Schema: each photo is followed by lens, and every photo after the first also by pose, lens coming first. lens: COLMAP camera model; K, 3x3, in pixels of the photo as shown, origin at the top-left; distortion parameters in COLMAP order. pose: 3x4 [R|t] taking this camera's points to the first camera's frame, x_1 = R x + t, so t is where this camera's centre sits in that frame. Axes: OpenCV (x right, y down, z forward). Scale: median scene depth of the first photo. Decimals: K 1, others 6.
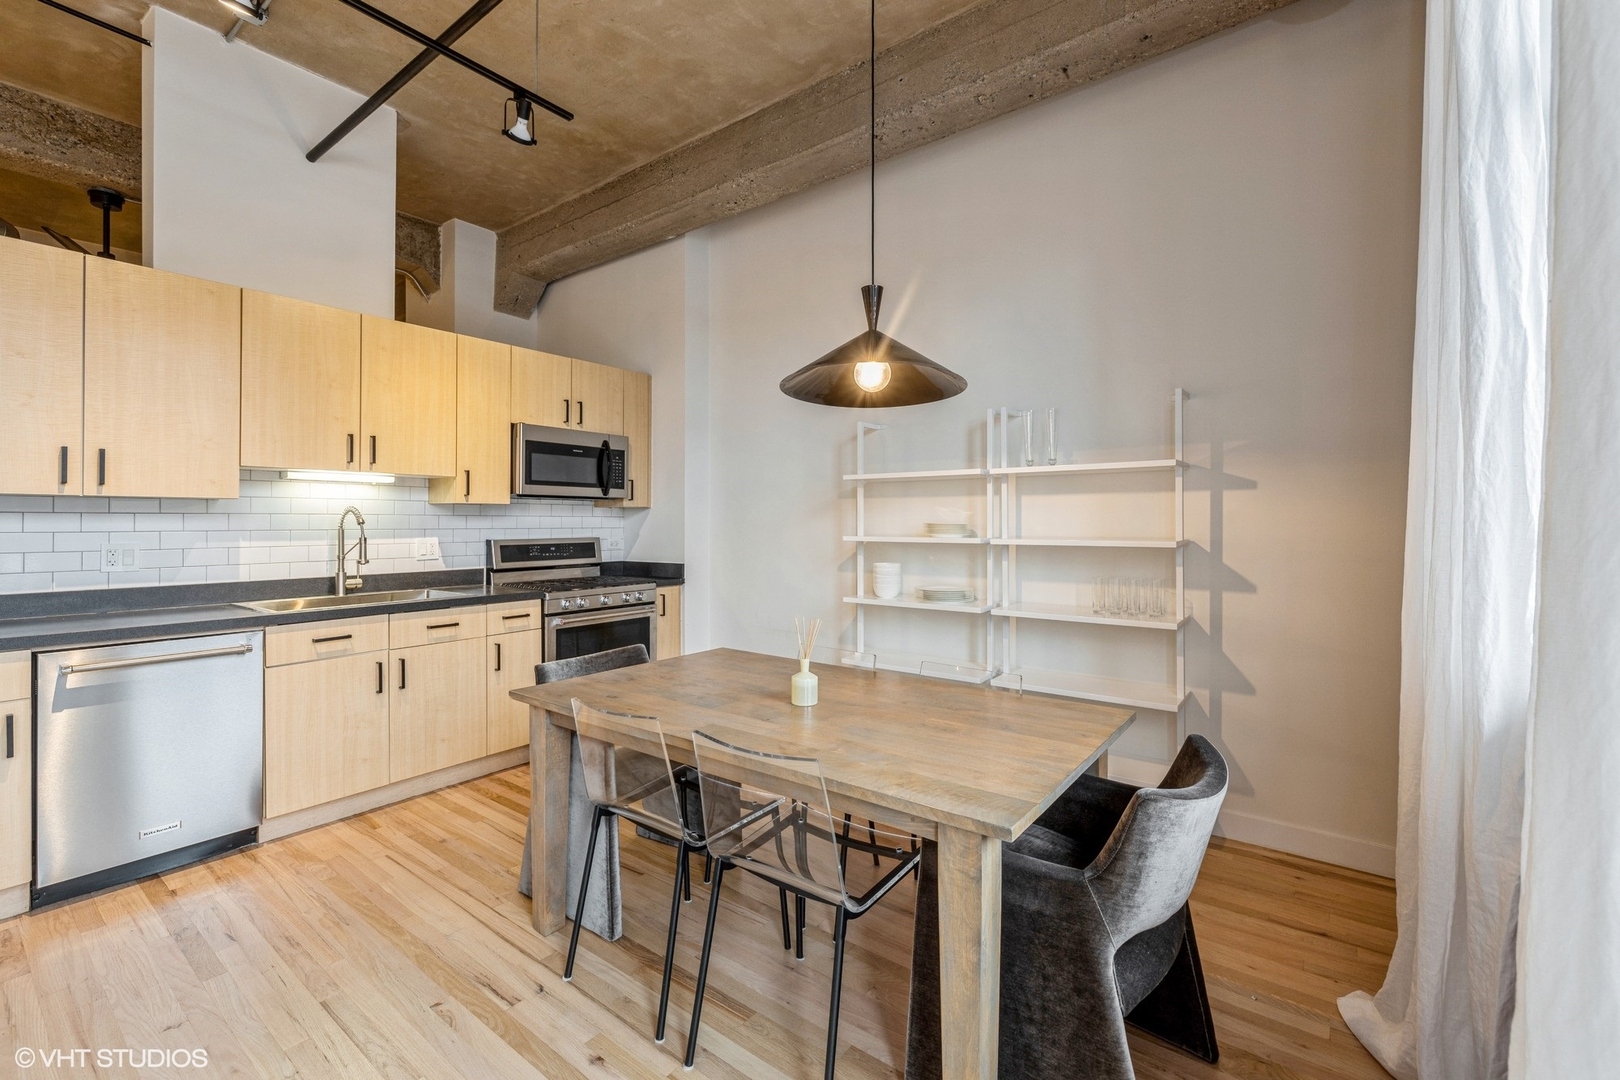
lens RADIAL K [[683.8, 0, 810.4], [0, 683.8, 517.6], [0, 0, 1]] dist [-0.000172, -0.000728]
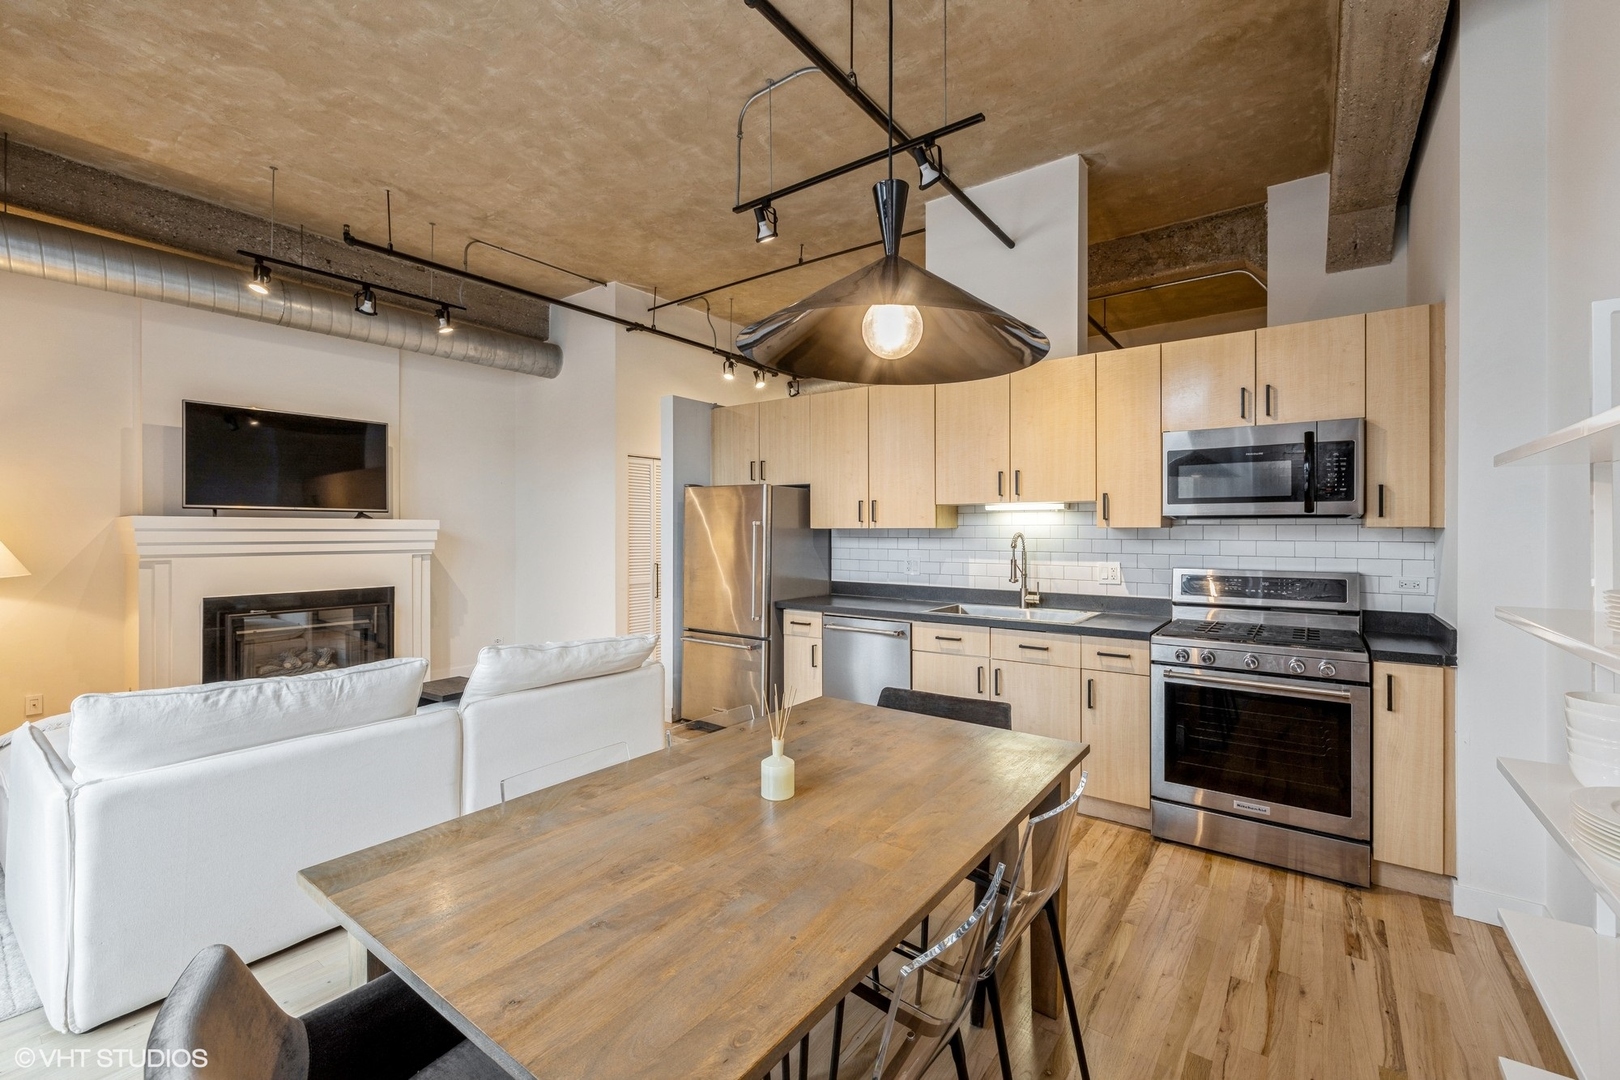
lens RADIAL K [[683.8, 0, 822.1], [0, 683.8, 533.6], [0, 0, 1]] dist [-0.000172, -0.000728]
pose [[0.014415, 0.004944, -0.999884, 0.459897], [0.005043, 0.999975, 0.005017, -0.020275], [0.999883, -0.005114, 0.014390, 0.612873]]
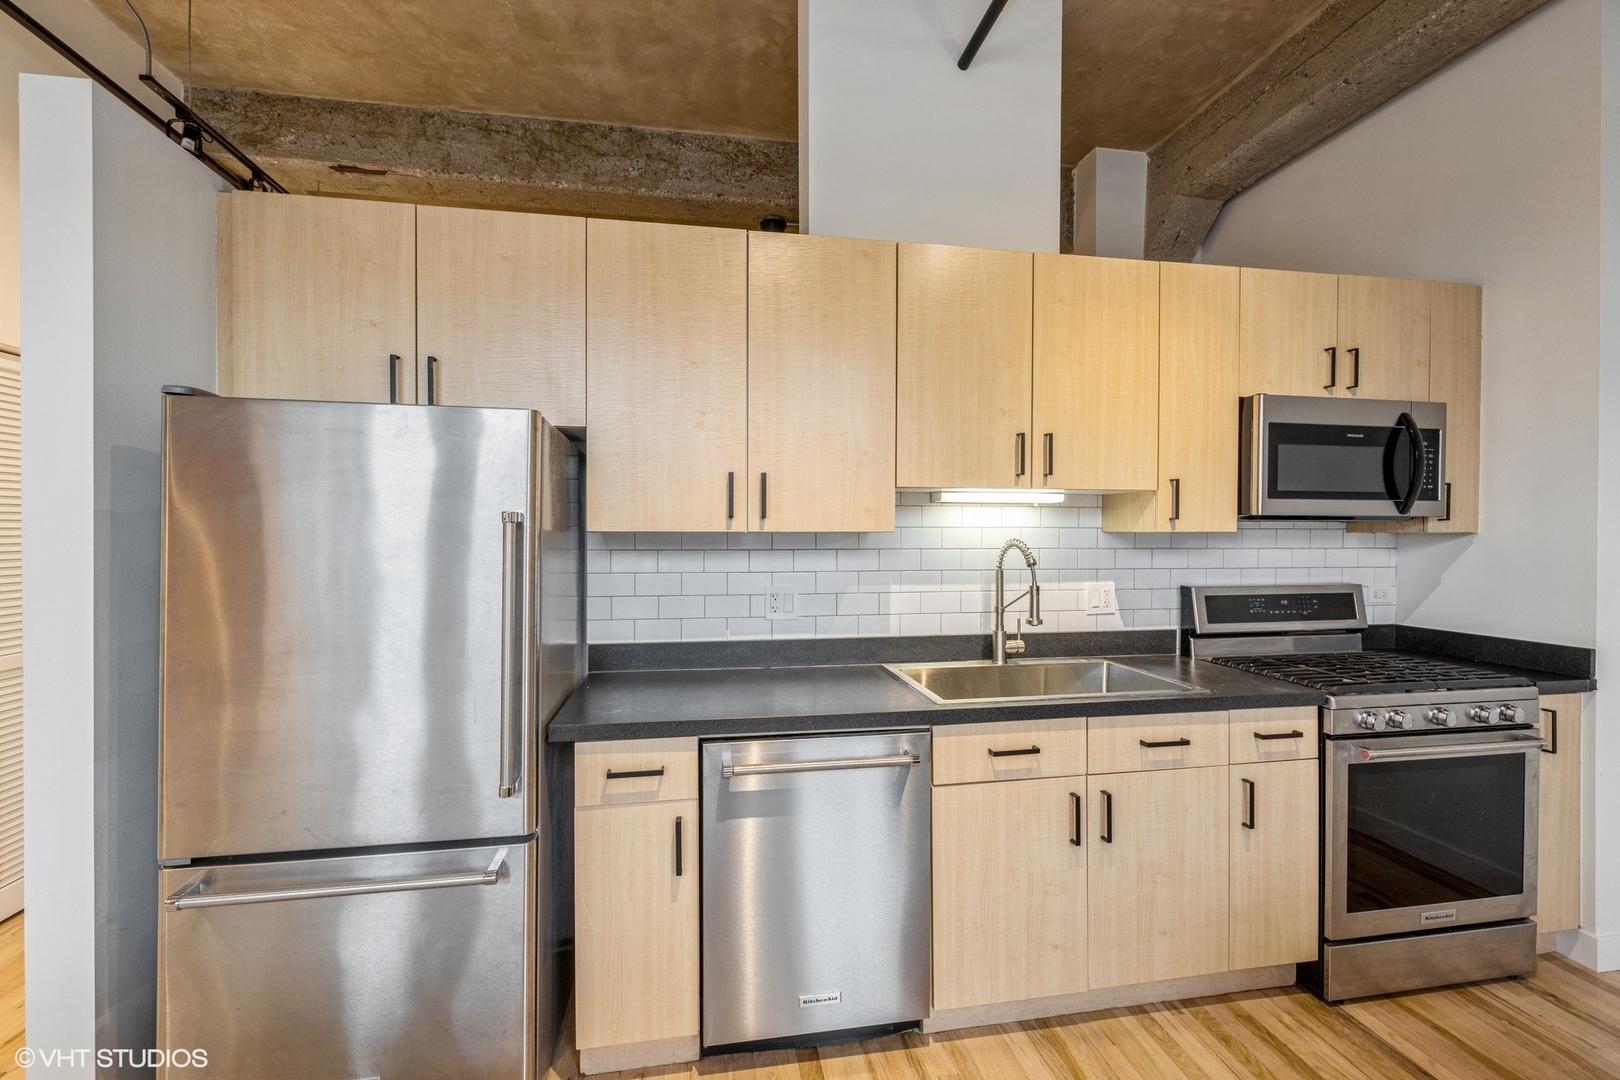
lens RADIAL K [[683.8, 0, 807.8], [0, 683.8, 534.4], [0, 0, 1]] dist [-0.000172, -0.000728]
pose [[0.723067, 0.003161, -0.690771, -0.324631], [0.002839, 0.999967, 0.007547, -0.025322], [0.690772, -0.007418, 0.723034, 0.331375]]
